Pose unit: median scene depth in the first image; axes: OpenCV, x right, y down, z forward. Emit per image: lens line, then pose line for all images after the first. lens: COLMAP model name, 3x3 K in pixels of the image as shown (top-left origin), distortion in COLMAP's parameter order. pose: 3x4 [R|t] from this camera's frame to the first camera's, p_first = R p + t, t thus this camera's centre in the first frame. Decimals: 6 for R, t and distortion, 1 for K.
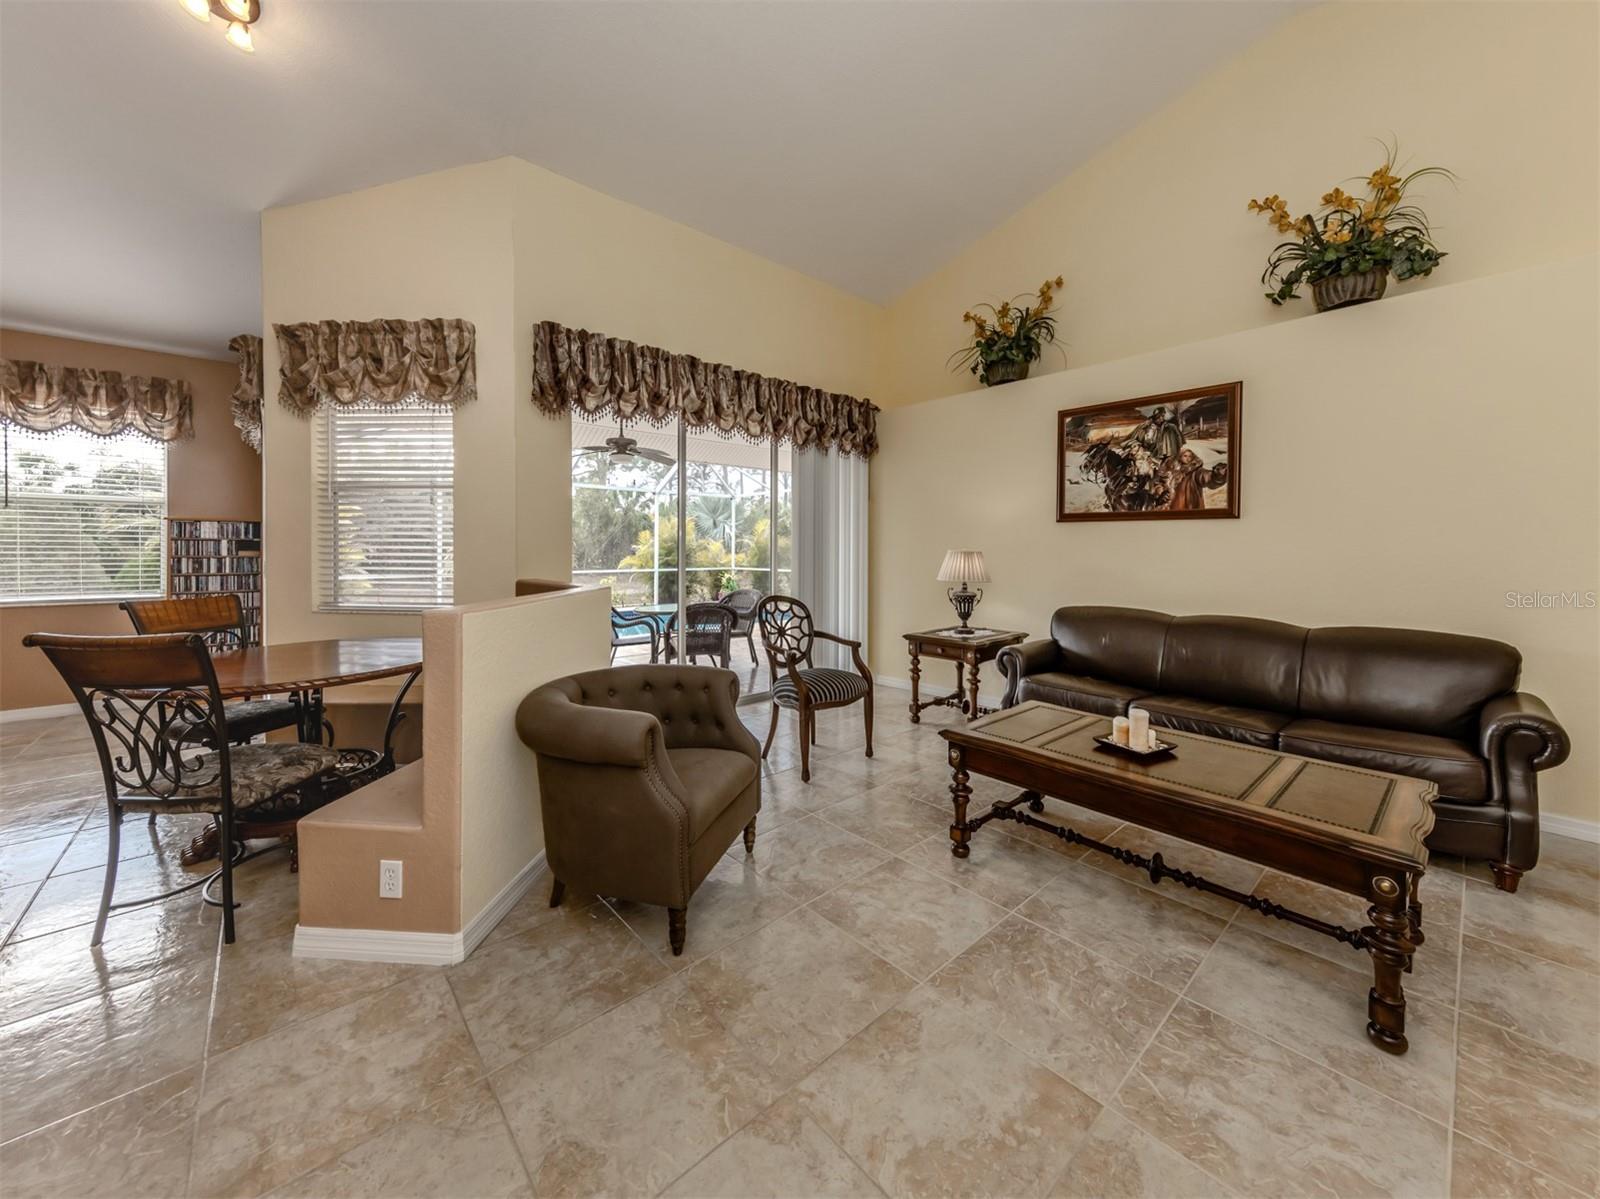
lens RADIAL K [[592.1, 0, 800.7], [0, 592.1, 542.3], [0, 0, 1]] dist [0.006769, -0.000519]
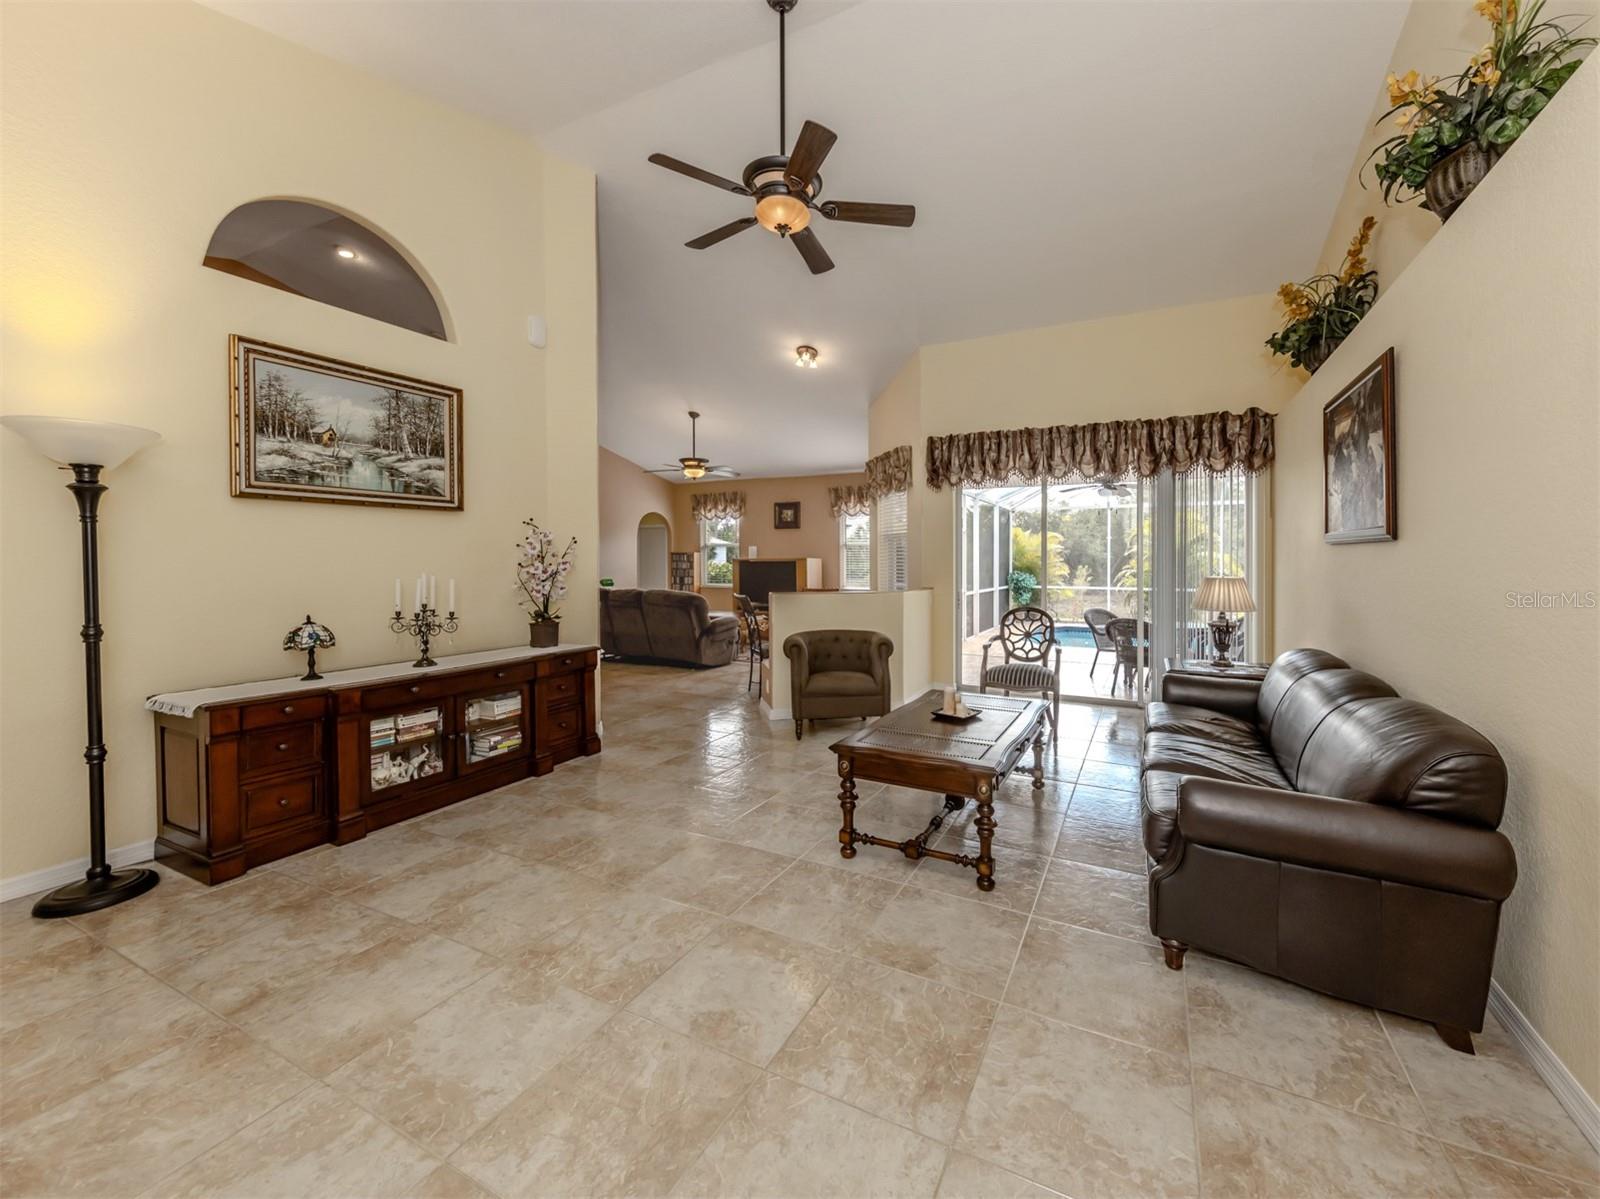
lens RADIAL K [[615.5, 0, 877.8], [0, 615.5, 547.0], [0, 0, 1]] dist [0.006950, -0.000280]
pose [[0.416414, -0.021586, -0.908919, 1.018602], [0.004733, 0.999756, -0.021575, -0.016028], [0.909163, 0.004683, 0.416414, 0.118618]]
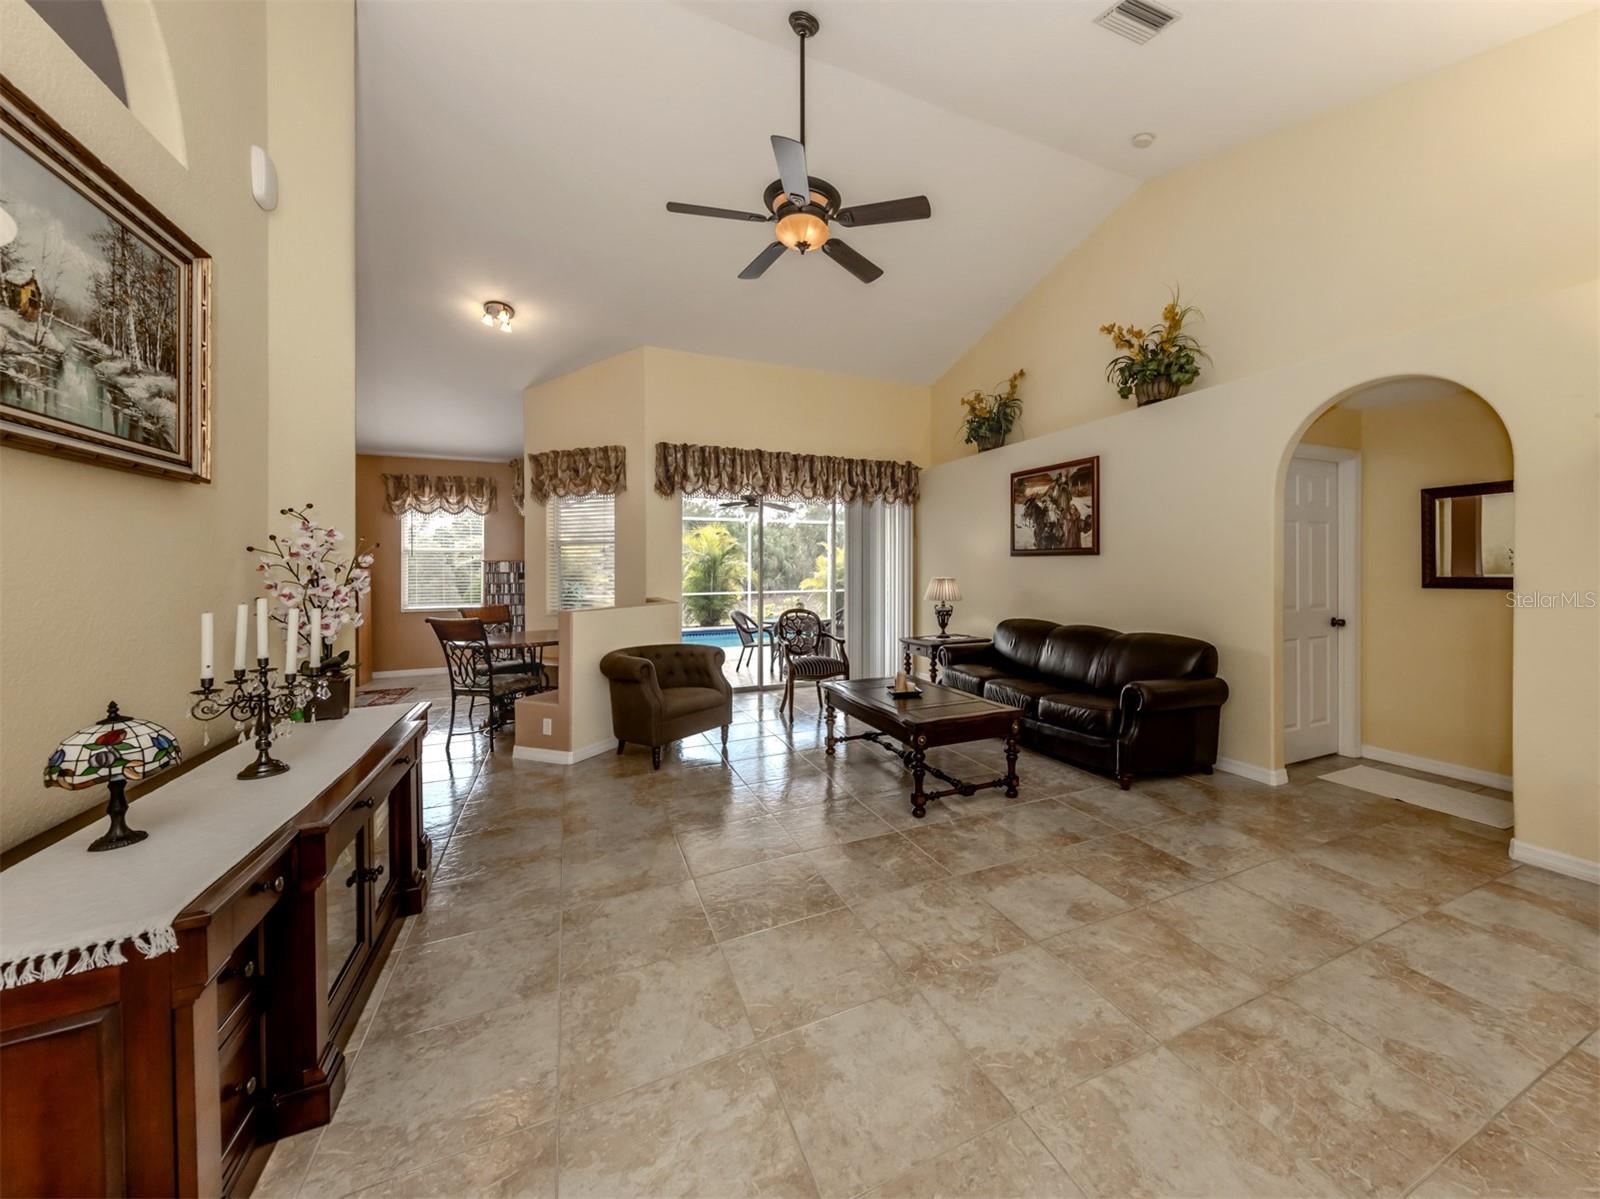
lens RADIAL K [[598.7, 0, 867.5], [0, 598.7, 548.1], [0, 0, 1]] dist [0.009301, -0.000005]
pose [[0.964870, -0.017961, -0.262113, 0.516473], [0.011761, 0.999613, -0.025202, -0.023921], [0.262464, 0.021234, 0.964708, -0.426082]]
